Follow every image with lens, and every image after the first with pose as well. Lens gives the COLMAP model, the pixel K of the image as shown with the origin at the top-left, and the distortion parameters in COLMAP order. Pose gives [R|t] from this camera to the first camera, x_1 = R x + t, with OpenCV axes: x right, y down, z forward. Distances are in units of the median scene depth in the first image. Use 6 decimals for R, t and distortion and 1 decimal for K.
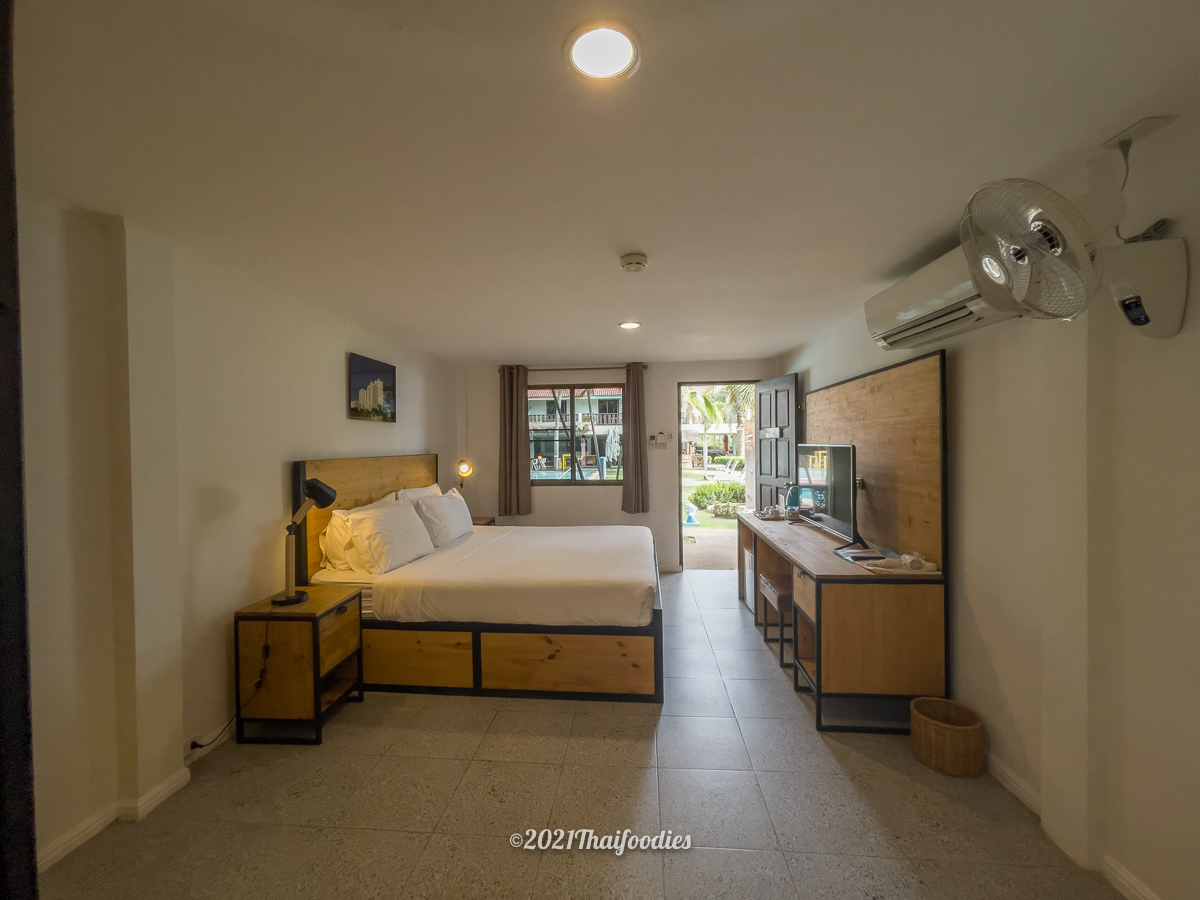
lens RADIAL K [[480.2, 0, 601.5], [0, 480.2, 451.8], [0, 0, 1]] dist [-0.012319, 0.002970]
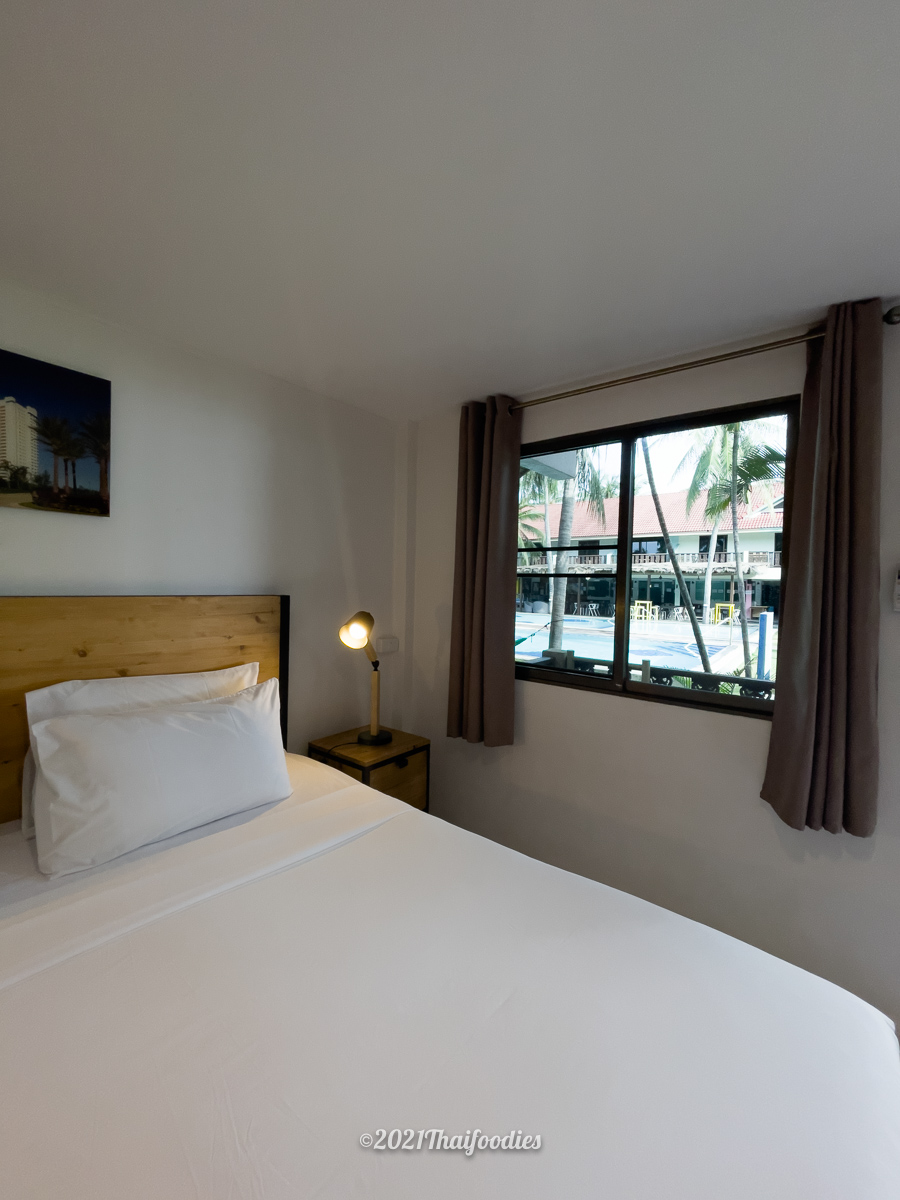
lens RADIAL K [[480.2, 0, 451.2], [0, 480.2, 601.7], [0, 0, 1]] dist [-0.012319, 0.002970]
pose [[0.820966, 0.051797, -0.568623, 0.074800], [-0.042788, 0.998658, 0.029193, -0.013567], [0.569371, 0.000364, 0.822080, 0.998983]]
